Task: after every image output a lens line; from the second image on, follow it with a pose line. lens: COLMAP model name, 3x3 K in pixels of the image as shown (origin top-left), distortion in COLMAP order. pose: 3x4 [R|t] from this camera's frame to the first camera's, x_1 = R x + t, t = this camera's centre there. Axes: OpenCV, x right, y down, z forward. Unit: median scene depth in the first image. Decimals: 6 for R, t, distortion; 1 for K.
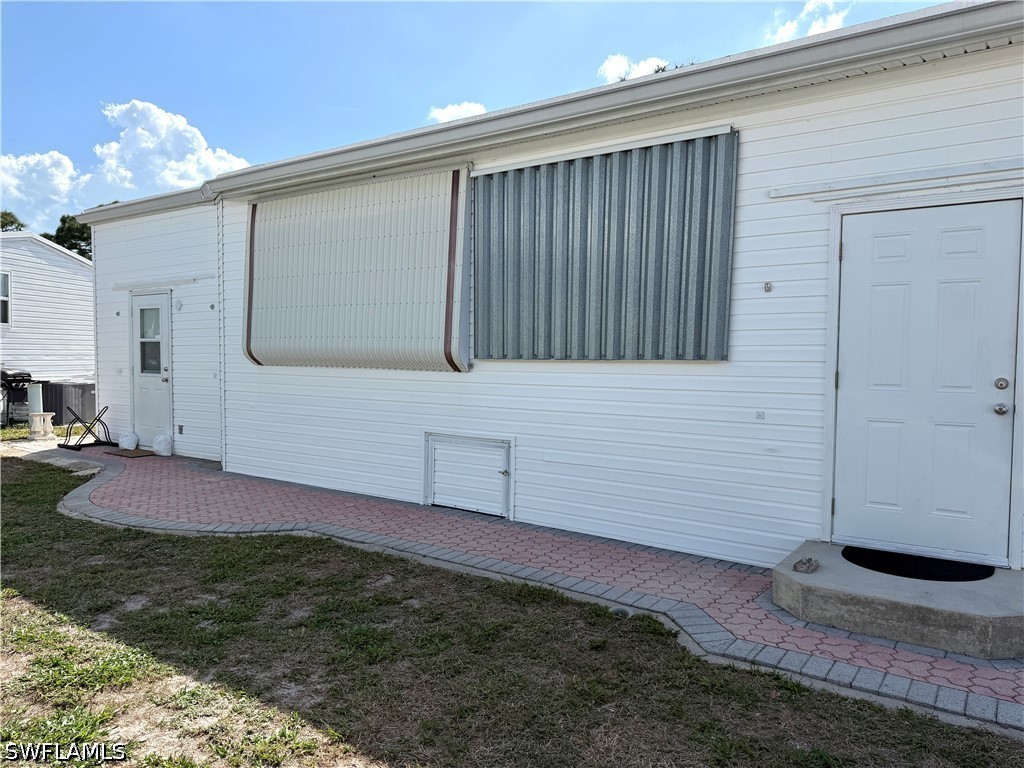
lens RADIAL K [[723.3, 0, 512.0], [0, 723.3, 384.0], [0, 0, 1]] dist [0.112990, -0.122732]
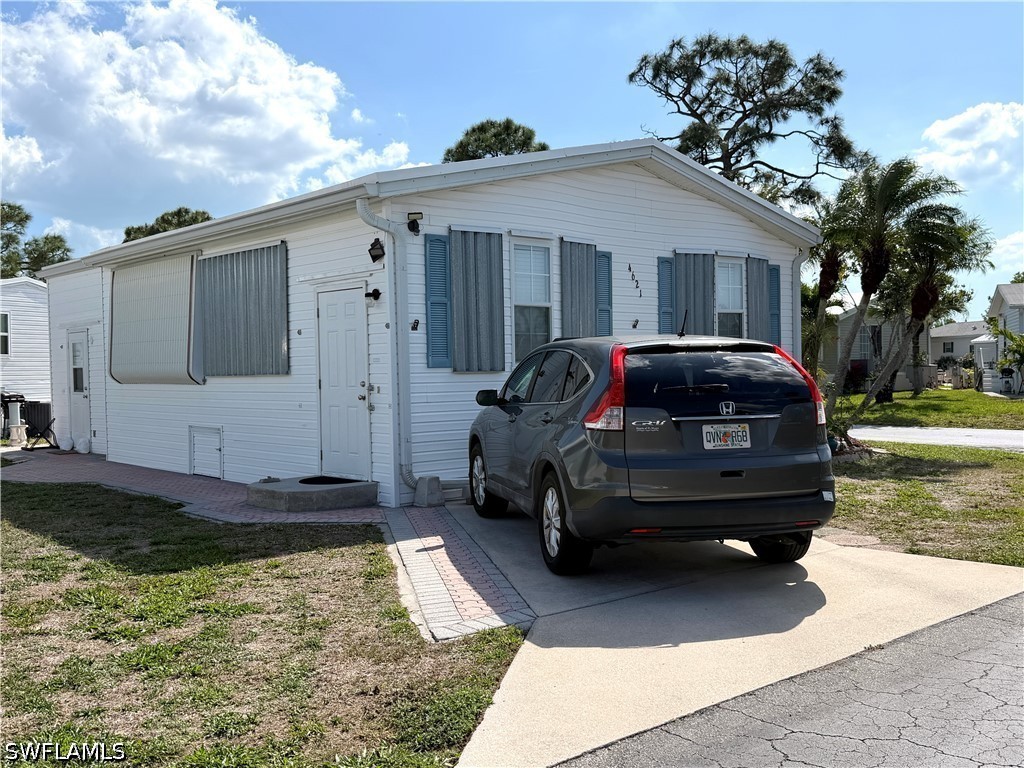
lens RADIAL K [[1013.6, 0, 512.0], [0, 1013.6, 384.0], [0, 0, 1]] dist [0.053381, -0.003218]
pose [[0.974594, -0.019411, -0.223135, 0.670850], [0.013909, 0.999560, -0.026204, 0.030243], [0.223546, 0.022435, 0.974435, -0.604906]]
